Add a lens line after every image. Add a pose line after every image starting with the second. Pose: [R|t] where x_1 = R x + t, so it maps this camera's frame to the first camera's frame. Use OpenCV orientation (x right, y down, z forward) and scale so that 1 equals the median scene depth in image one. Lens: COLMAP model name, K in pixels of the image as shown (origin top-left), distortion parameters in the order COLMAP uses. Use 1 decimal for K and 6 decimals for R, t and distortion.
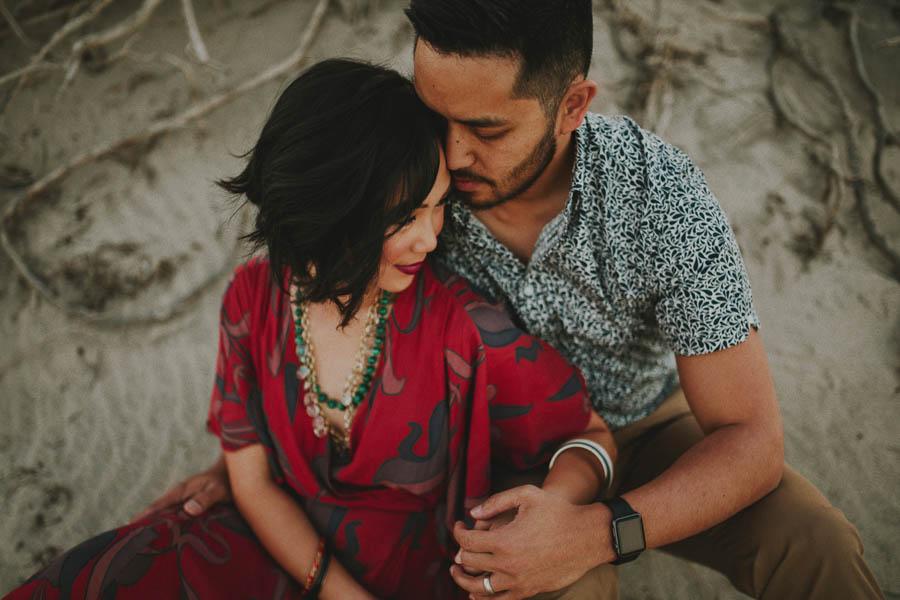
lens RADIAL K [[852.3, 0, 431.6], [0, 852.3, 311.7], [0, 0, 1]] dist [-0.026541, 0.000000]
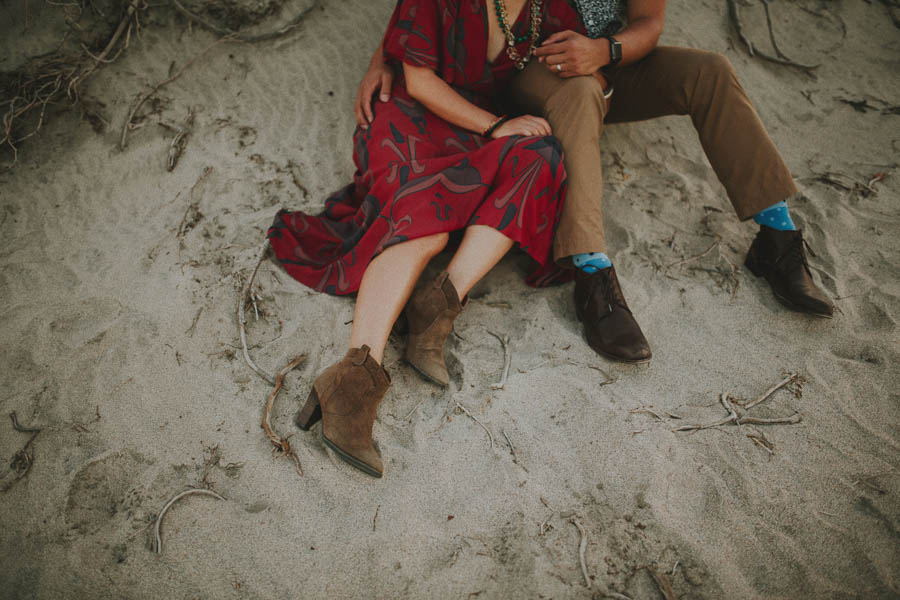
lens RADIAL K [[852.3, 0, 451.5], [0, 852.3, 300.3], [0, 0, 1]] dist [-0.026541, 0.000000]
pose [[0.977086, -0.100222, 0.187771, -0.358795], [0.087370, 0.993308, 0.075532, 0.399863], [-0.194085, -0.057395, 0.979304, -0.586053]]
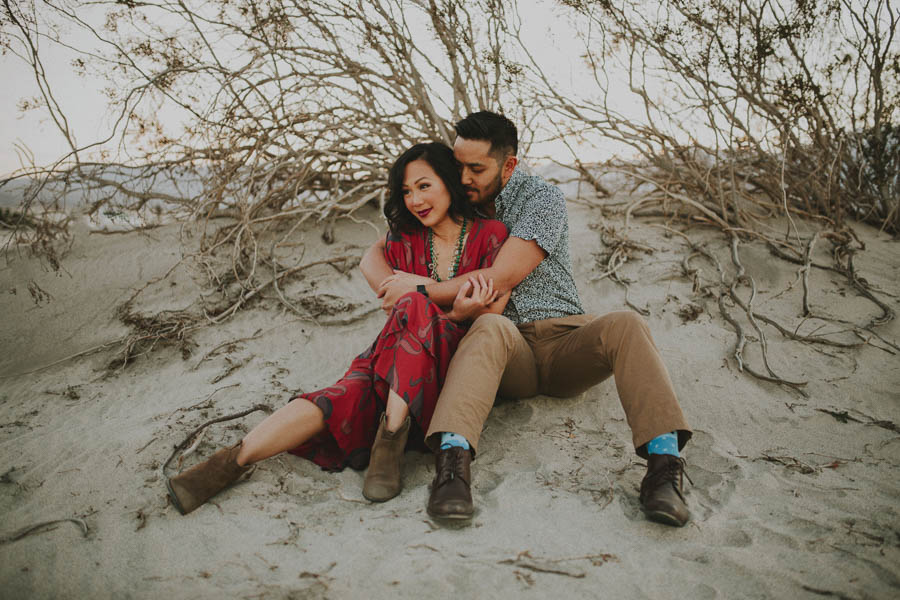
lens RADIAL K [[852.3, 0, 448.7], [0, 852.3, 300.7], [0, 0, 1]] dist [-0.026541, 0.000000]
pose [[0.986683, 0.066387, -0.148489, 0.208039], [-0.129147, 0.874731, -0.467084, 0.866390], [0.098879, 0.480040, 0.871656, -0.725152]]
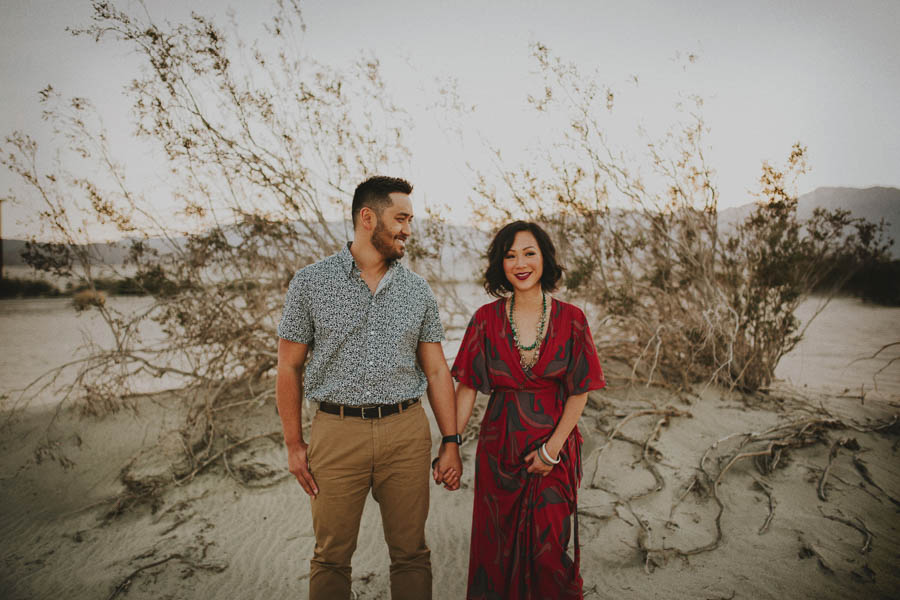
lens RADIAL K [[852.3, 0, 449.3], [0, 852.3, 301.7], [0, 0, 1]] dist [-0.026541, 0.000000]
pose [[0.954365, 0.045824, -0.295106, 1.091005], [-0.193142, 0.848392, -0.492877, 0.774499], [0.227780, 0.527382, 0.818526, -1.521296]]
